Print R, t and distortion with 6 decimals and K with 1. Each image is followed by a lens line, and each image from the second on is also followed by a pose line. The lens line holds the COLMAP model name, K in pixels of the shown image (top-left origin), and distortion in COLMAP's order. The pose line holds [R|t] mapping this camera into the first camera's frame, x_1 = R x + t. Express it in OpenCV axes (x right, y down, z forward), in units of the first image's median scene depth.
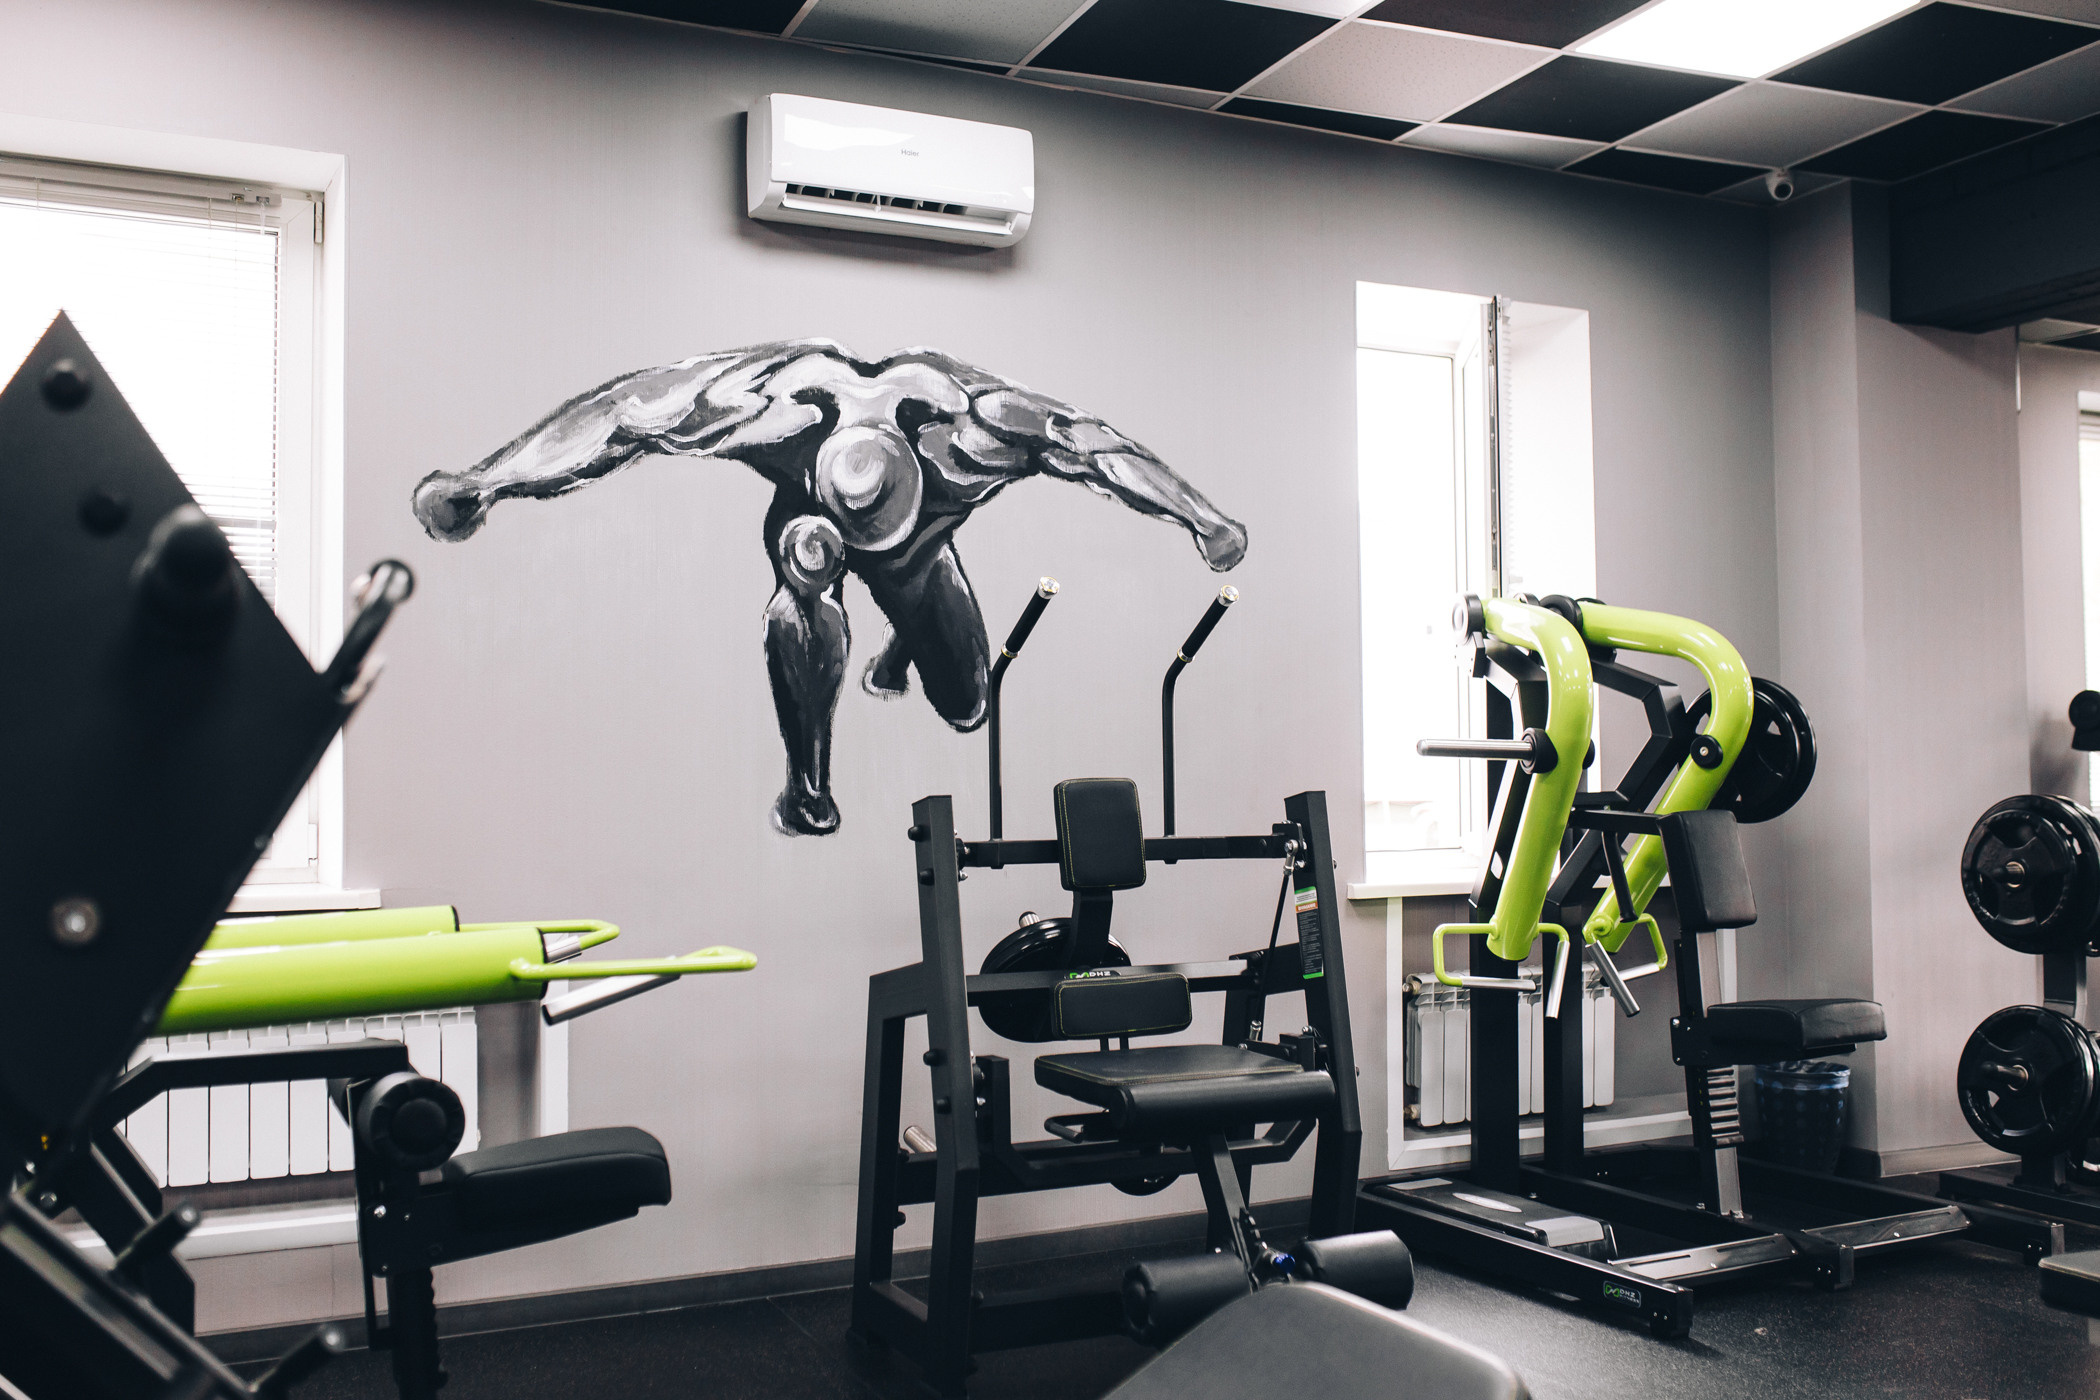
lens RADIAL K [[2016.4, 0, 1047.7], [0, 2016.4, 693.3], [0, 0, 1]] dist [-0.034962, 0.000000]
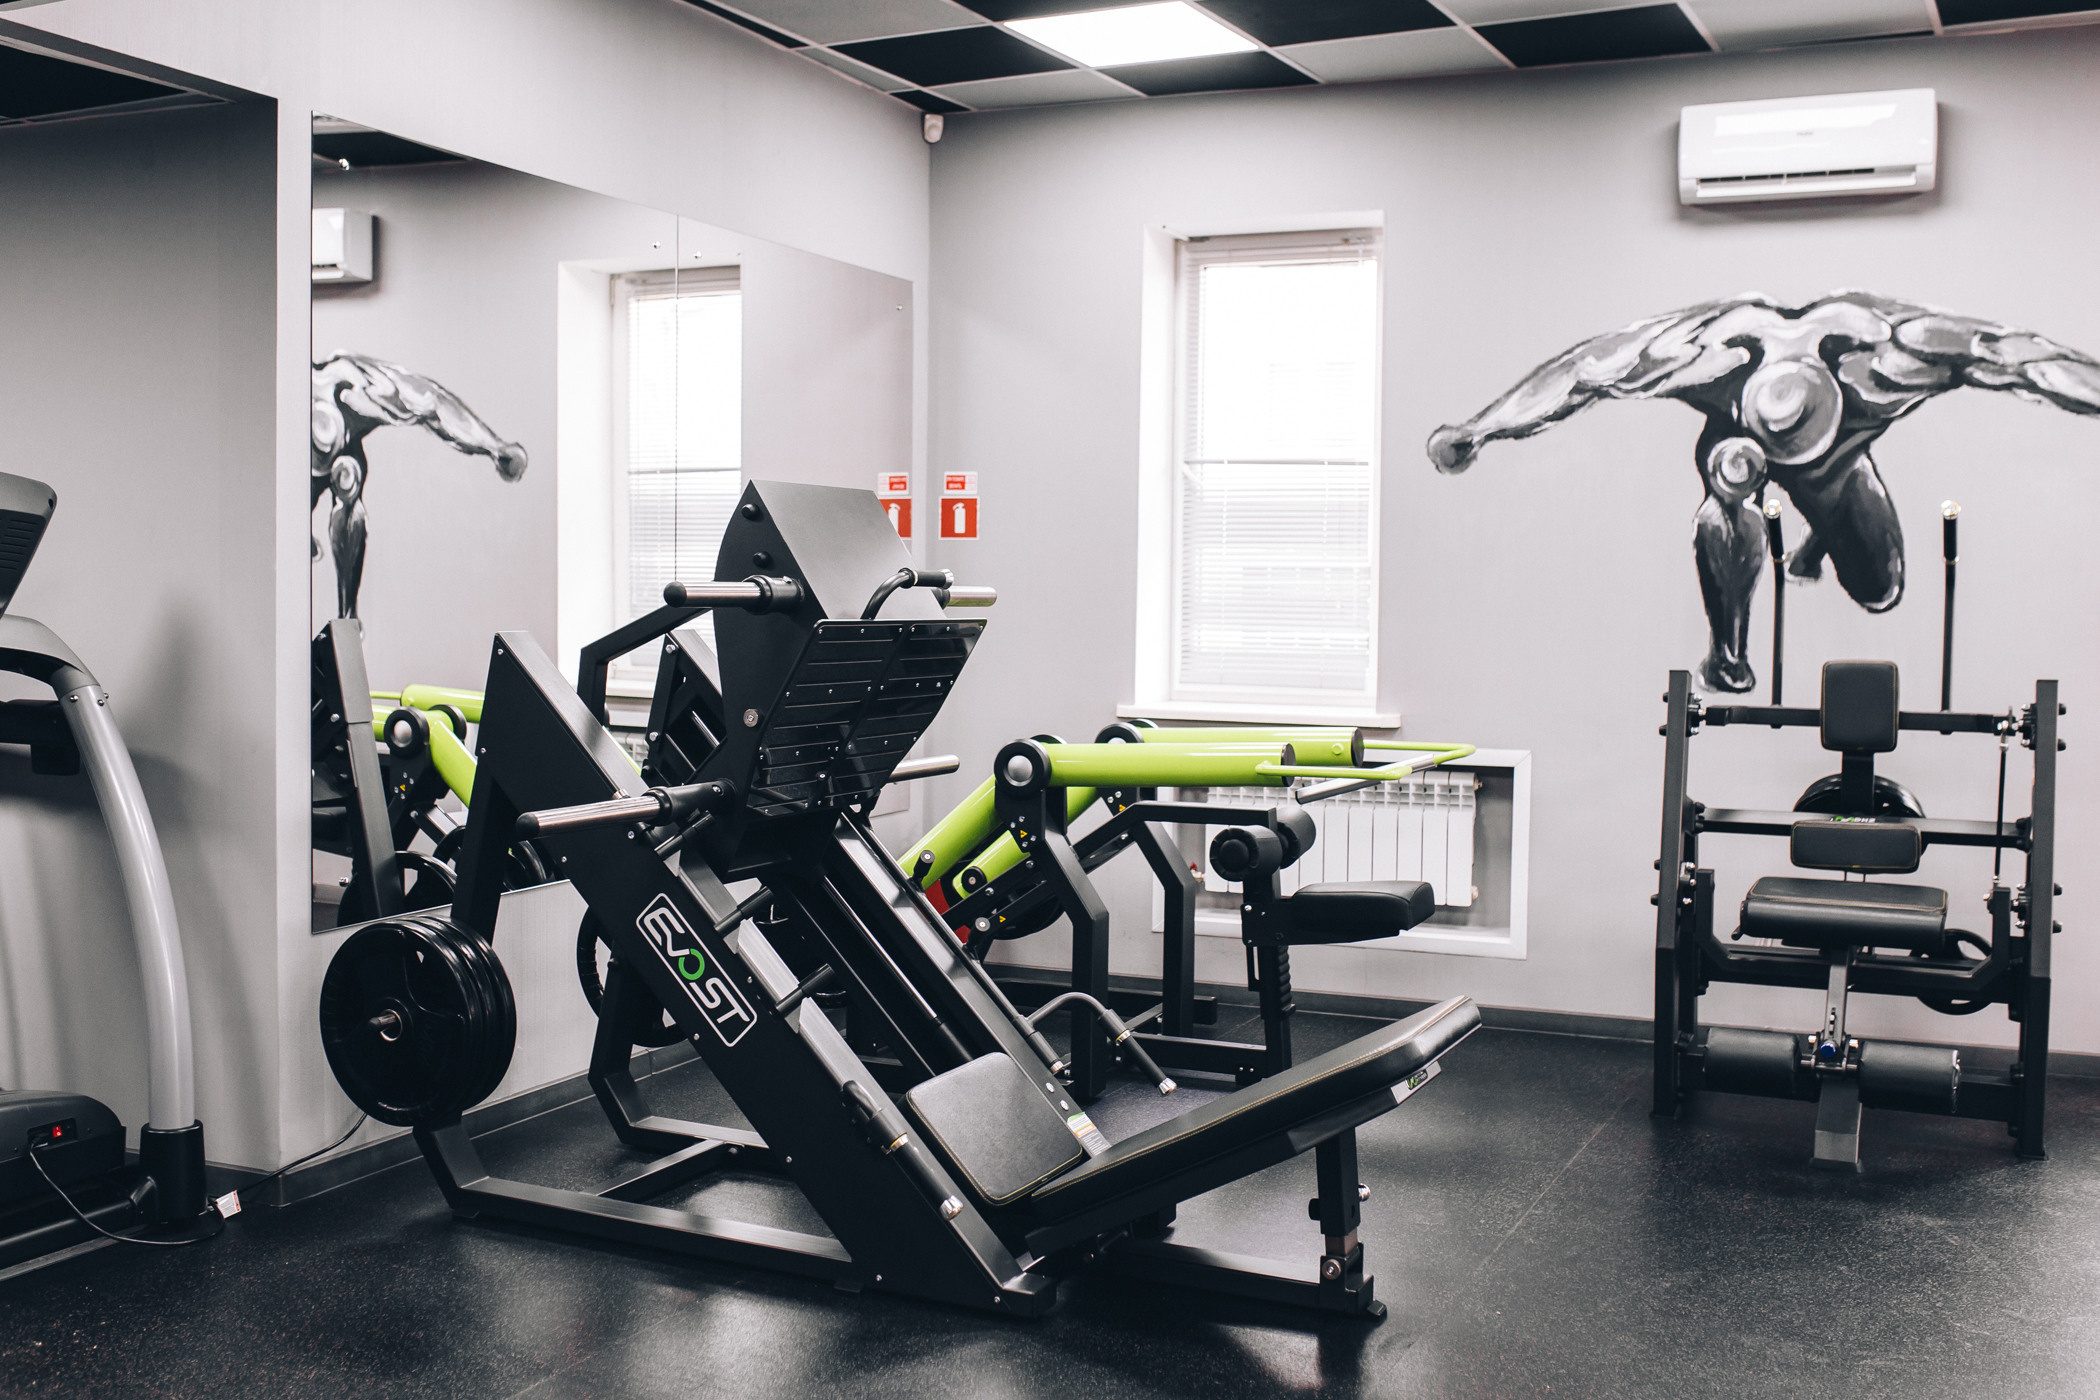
lens RADIAL K [[2016.4, 0, 1074.5], [0, 2016.4, 665.8], [0, 0, 1]] dist [-0.034962, 0.000000]
pose [[0.670450, 0.045436, -0.740562, 0.523790], [0.014258, 0.997150, 0.074086, -0.044495], [0.741818, -0.060230, 0.667891, -0.141483]]
